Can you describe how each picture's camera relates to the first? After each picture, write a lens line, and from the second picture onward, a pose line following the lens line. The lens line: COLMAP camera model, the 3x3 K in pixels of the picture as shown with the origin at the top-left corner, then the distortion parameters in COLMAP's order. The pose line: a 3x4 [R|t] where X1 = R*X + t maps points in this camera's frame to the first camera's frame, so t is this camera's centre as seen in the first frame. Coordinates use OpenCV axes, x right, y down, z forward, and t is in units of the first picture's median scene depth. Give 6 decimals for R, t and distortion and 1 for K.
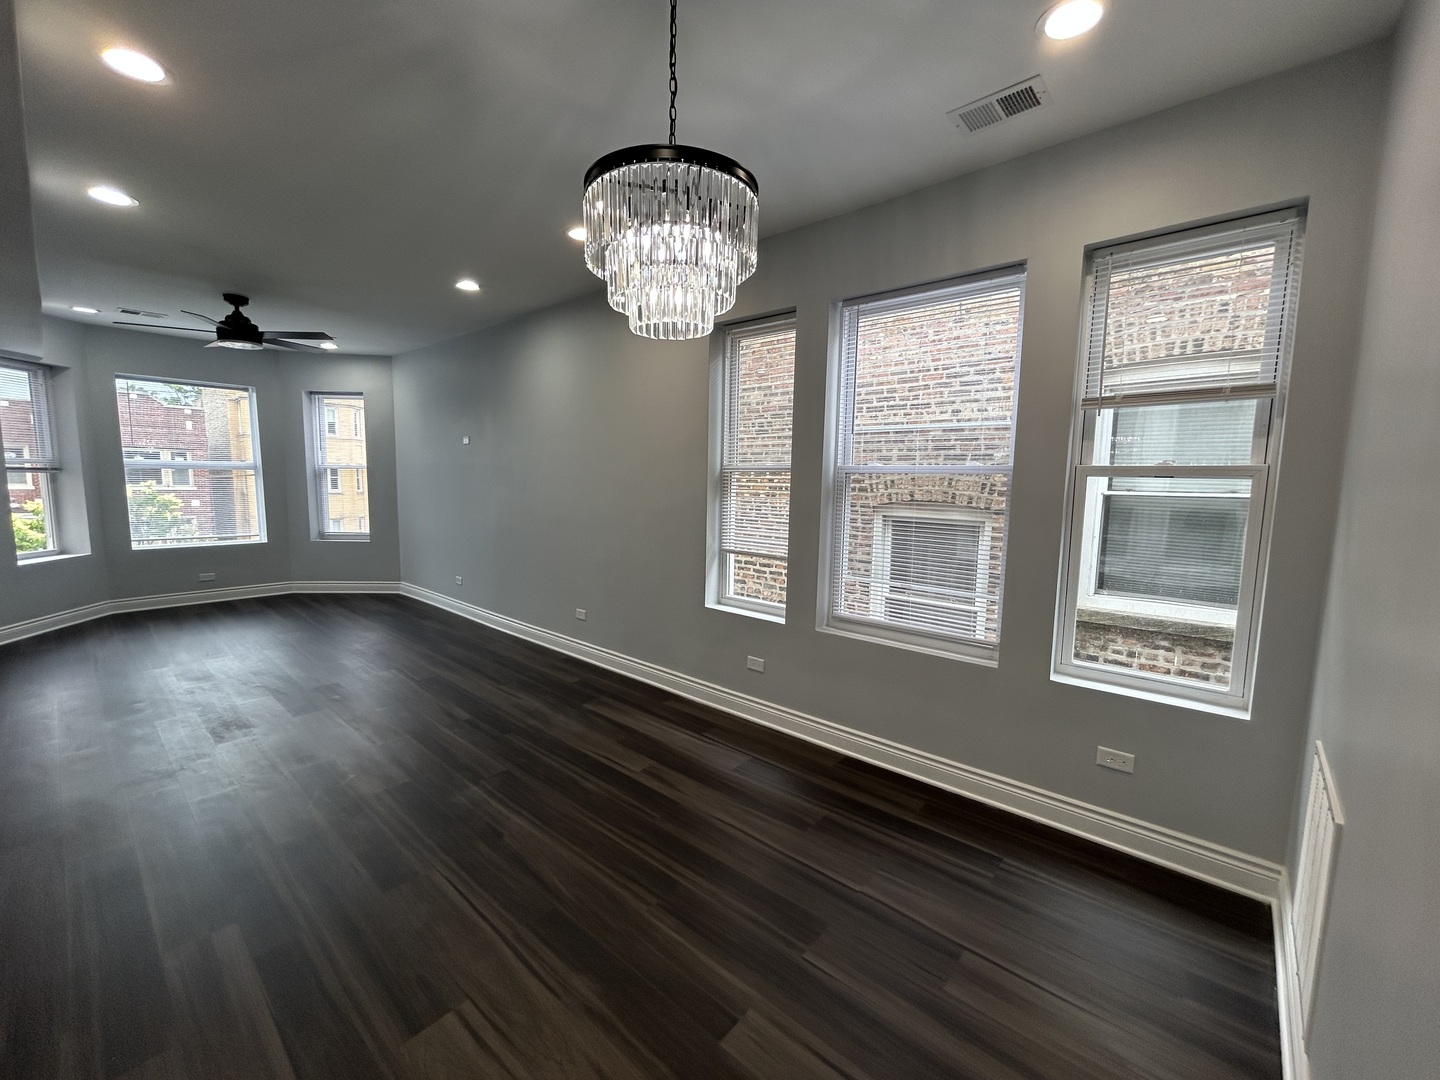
lens RADIAL K [[581.1, 0, 718.5], [0, 581.1, 538.1], [0, 0, 1]] dist [-0.000079, 0.001702]
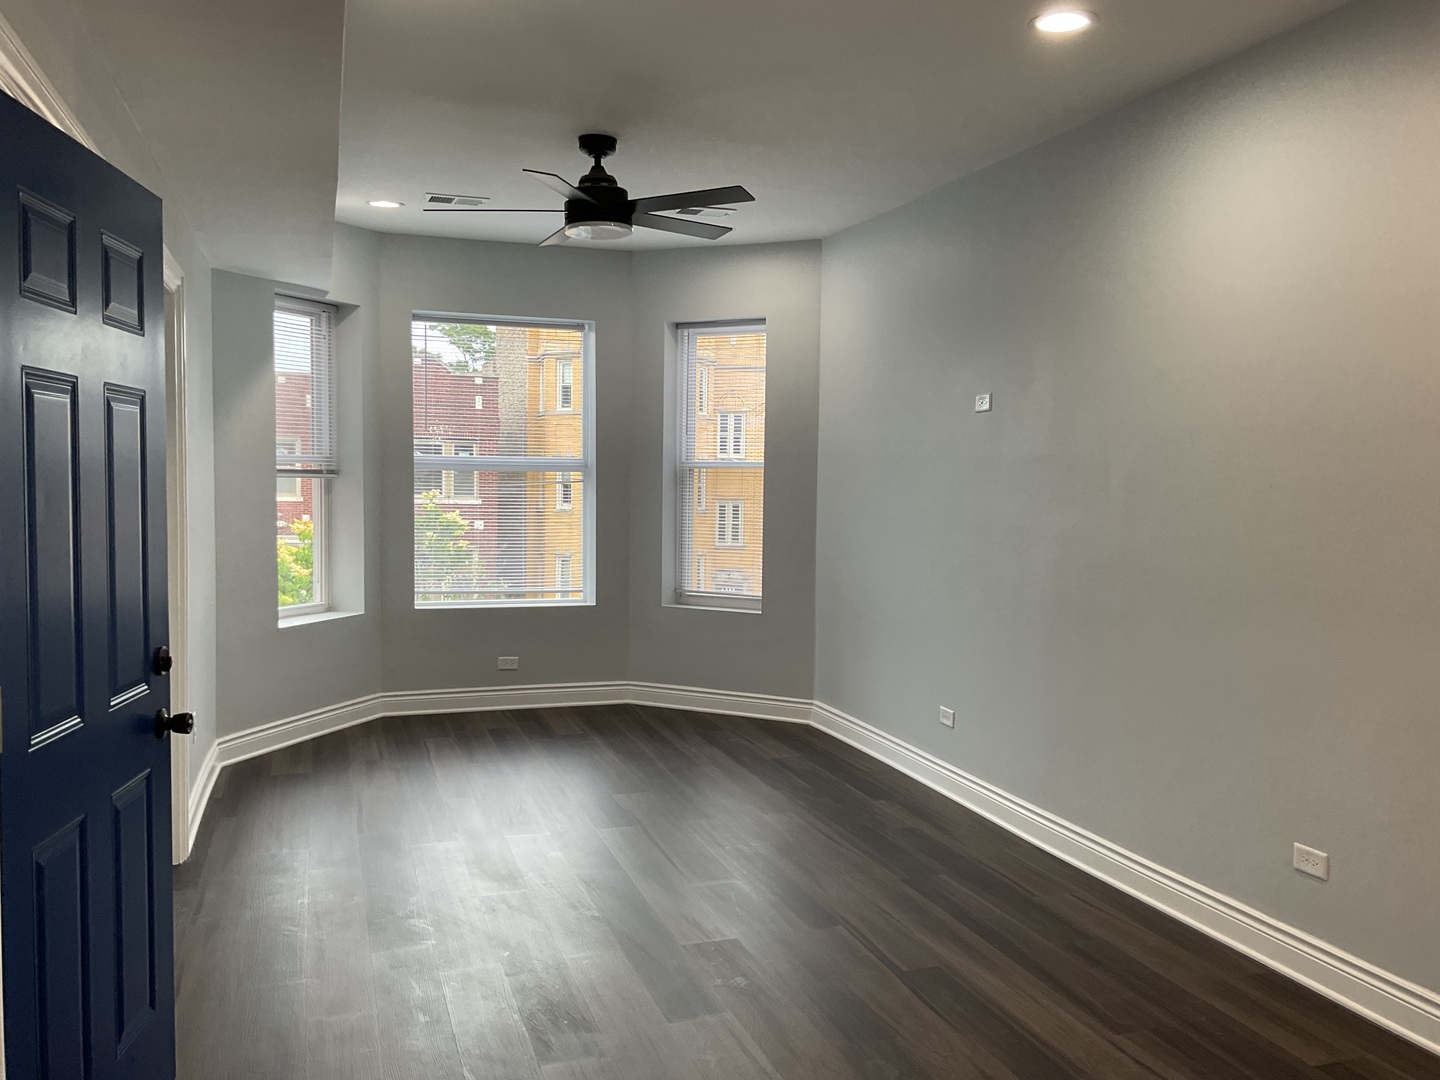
lens RADIAL K [[1183.3, 0, 713.4], [0, 1183.3, 537.4], [0, 0, 1]] dist [0.082061, -0.158205]
pose [[0.861396, 0.022432, -0.507438, -0.222359], [-0.052054, 0.997663, -0.044260, -0.022118], [0.505260, 0.064539, 0.860551, 0.185414]]
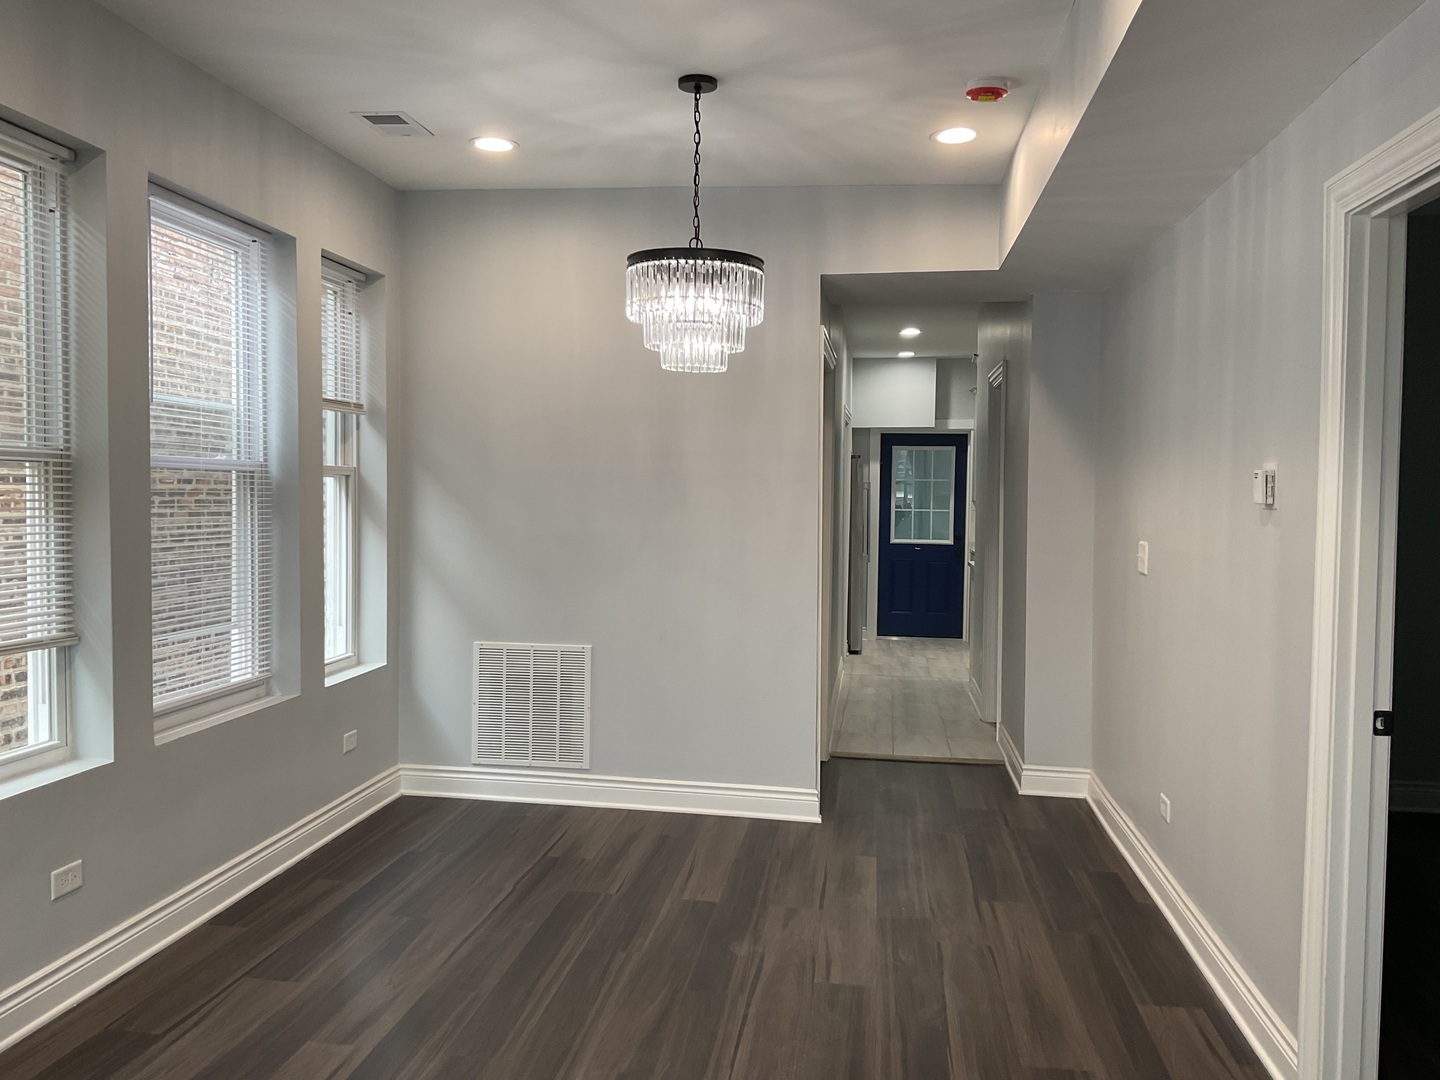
lens RADIAL K [[1183.3, 0, 713.6], [0, 1183.3, 535.5], [0, 0, 1]] dist [0.082061, -0.158205]
pose [[-0.544786, -0.051310, 0.837004, -0.899969], [0.069474, 0.991933, 0.106026, -0.106573], [-0.835693, 0.115911, -0.536826, 0.952821]]
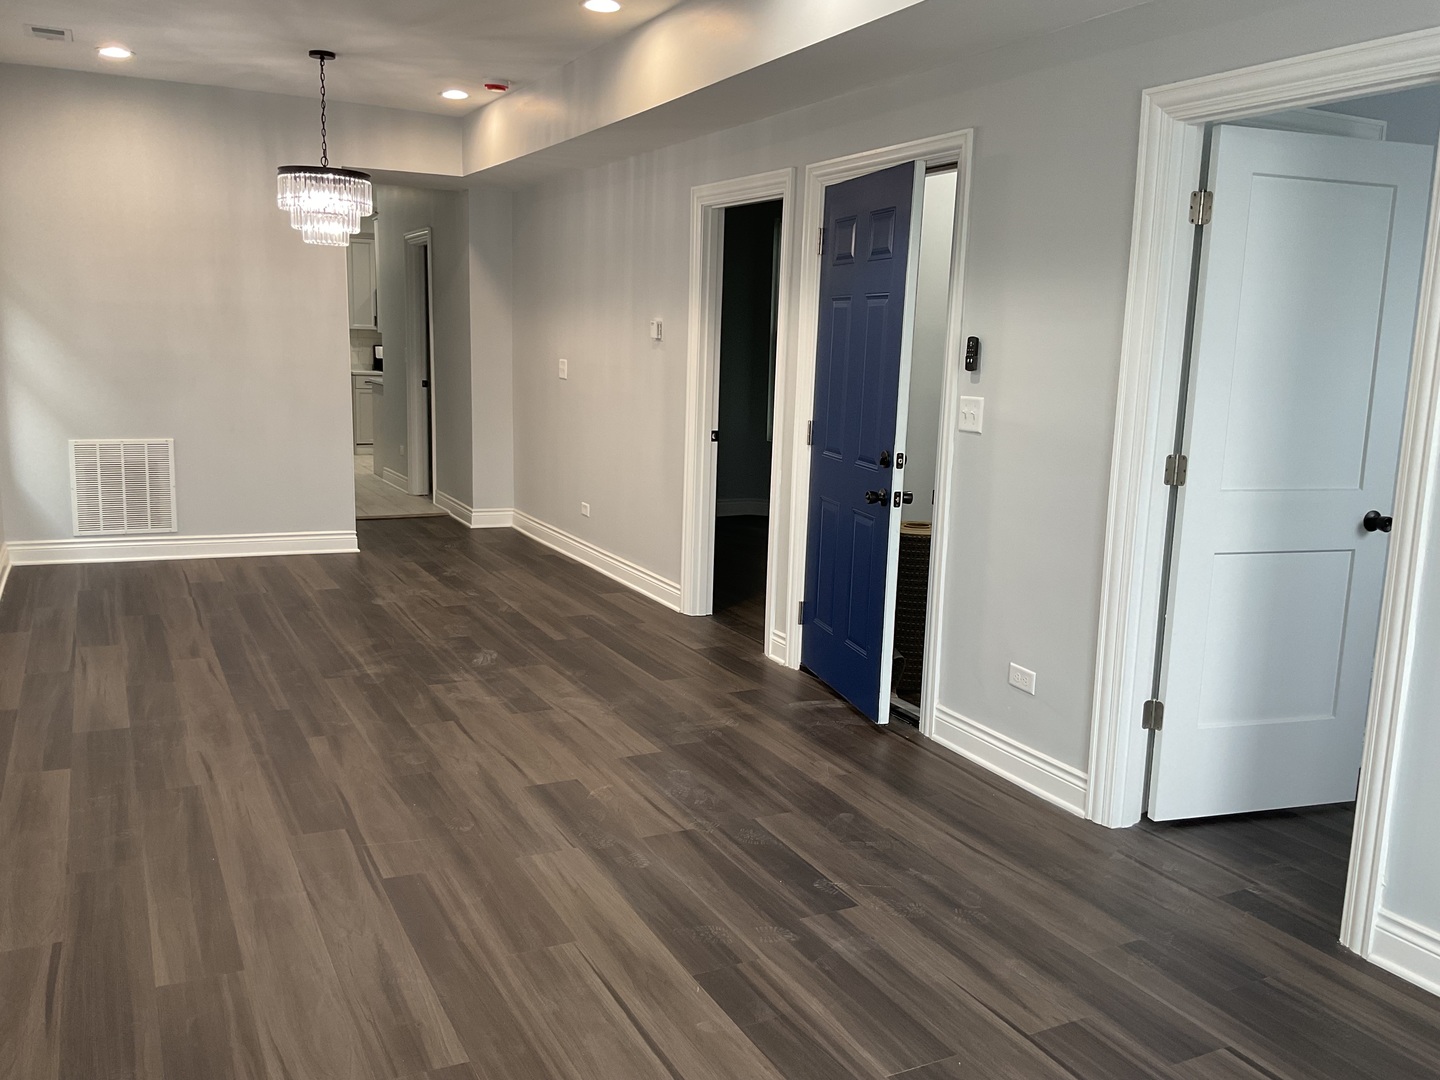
lens RADIAL K [[1183.3, 0, 711.2], [0, 1183.3, 537.2], [0, 0, 1]] dist [0.082061, -0.158205]
pose [[-0.927066, -0.102301, 0.360672, -1.119425], [-0.001613, 0.963129, 0.269036, -0.194055], [-0.374896, 0.248832, -0.893049, 1.726225]]
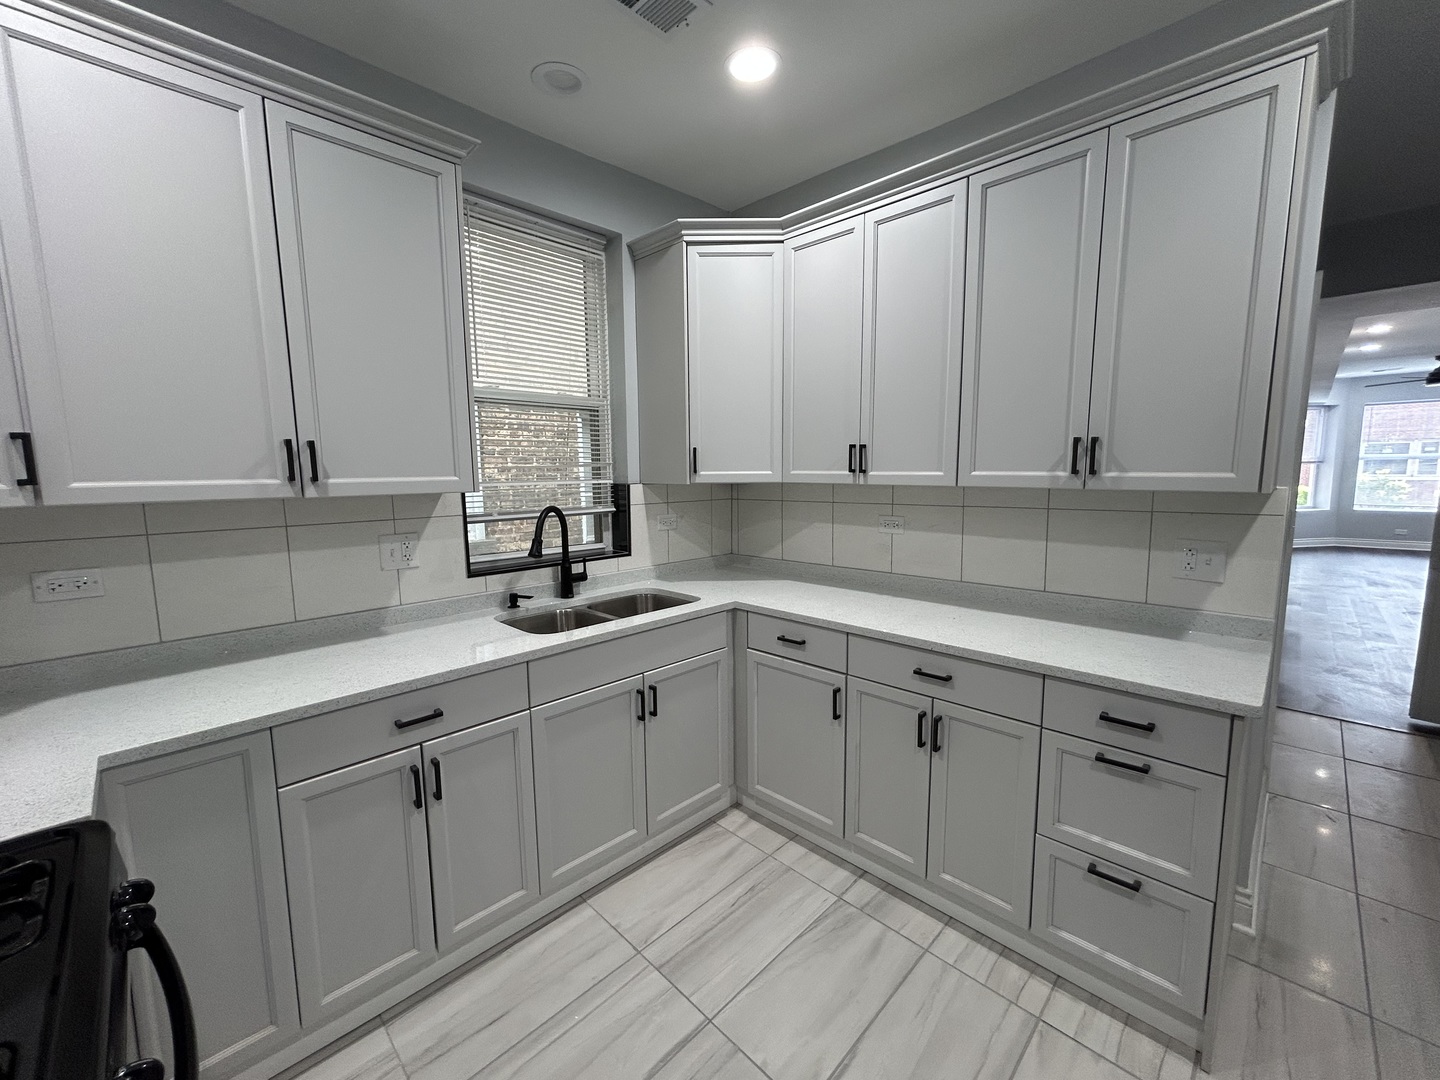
lens RADIAL K [[581.1, 0, 729.1], [0, 581.1, 539.1], [0, 0, 1]] dist [-0.000079, 0.001702]
pose [[-0.056115, 0.106332, -0.992746, 1.151440], [-0.092008, 0.989531, 0.111188, 0.127186], [0.994176, 0.097580, -0.045744, -1.052347]]
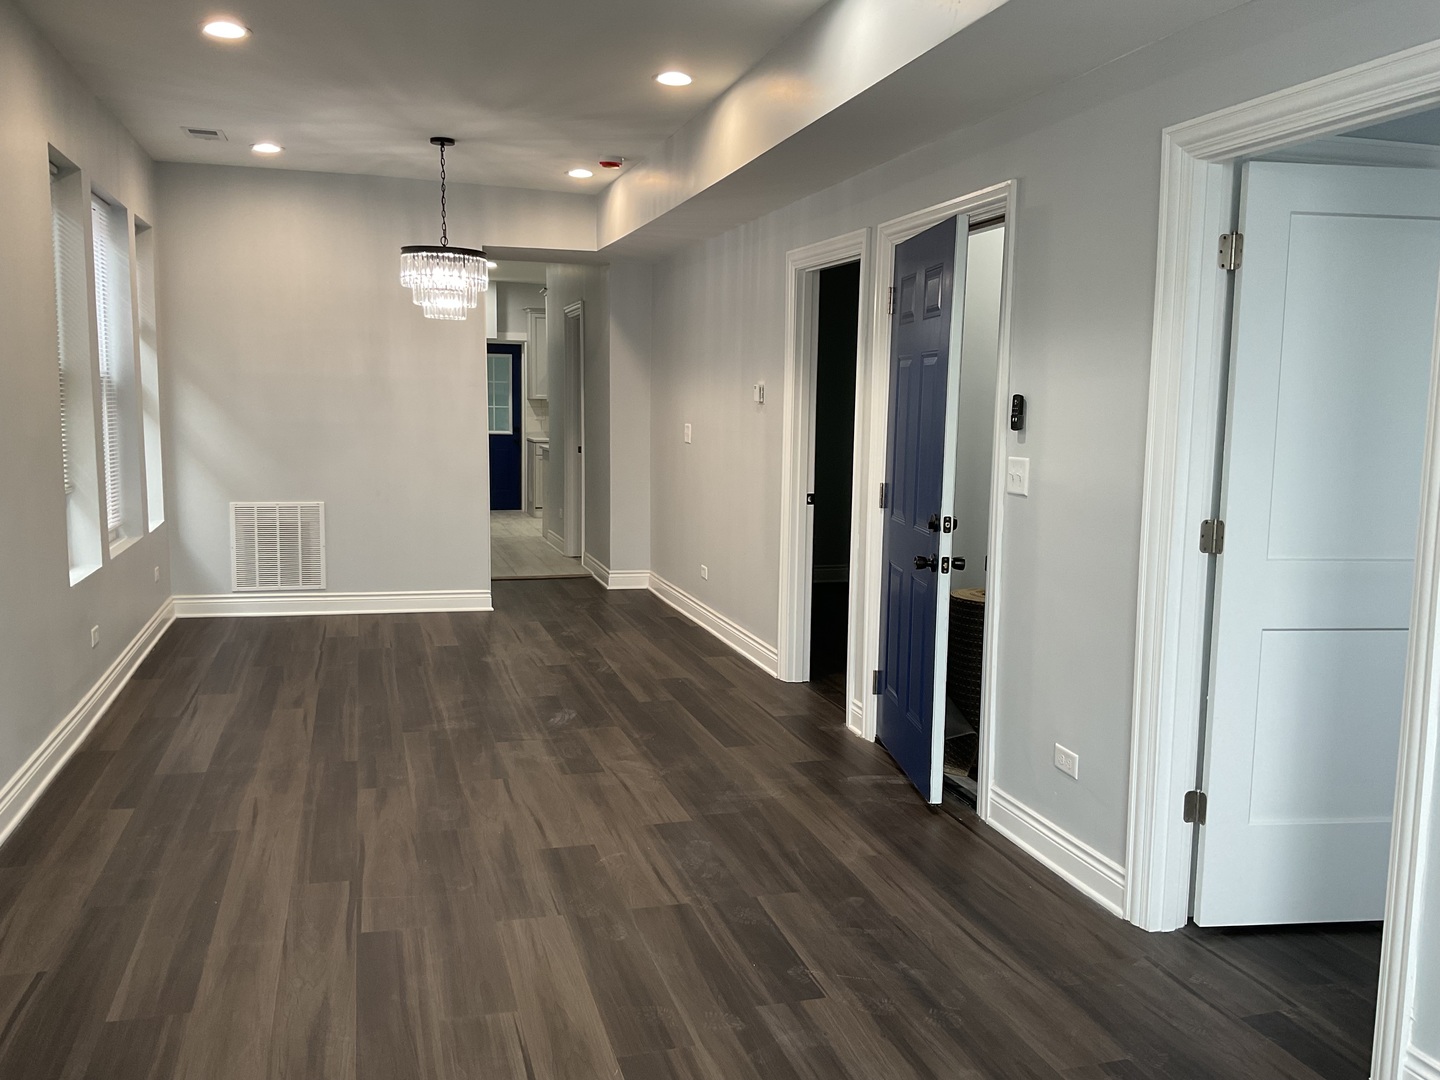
lens RADIAL K [[1183.3, 0, 712.7], [0, 1183.3, 535.6], [0, 0, 1]] dist [0.082061, -0.158205]
pose [[-0.843052, -0.088593, 0.530485, -1.263029], [0.030960, 0.976710, 0.212316, -0.186249], [-0.536940, 0.195418, -0.820675, 1.632992]]
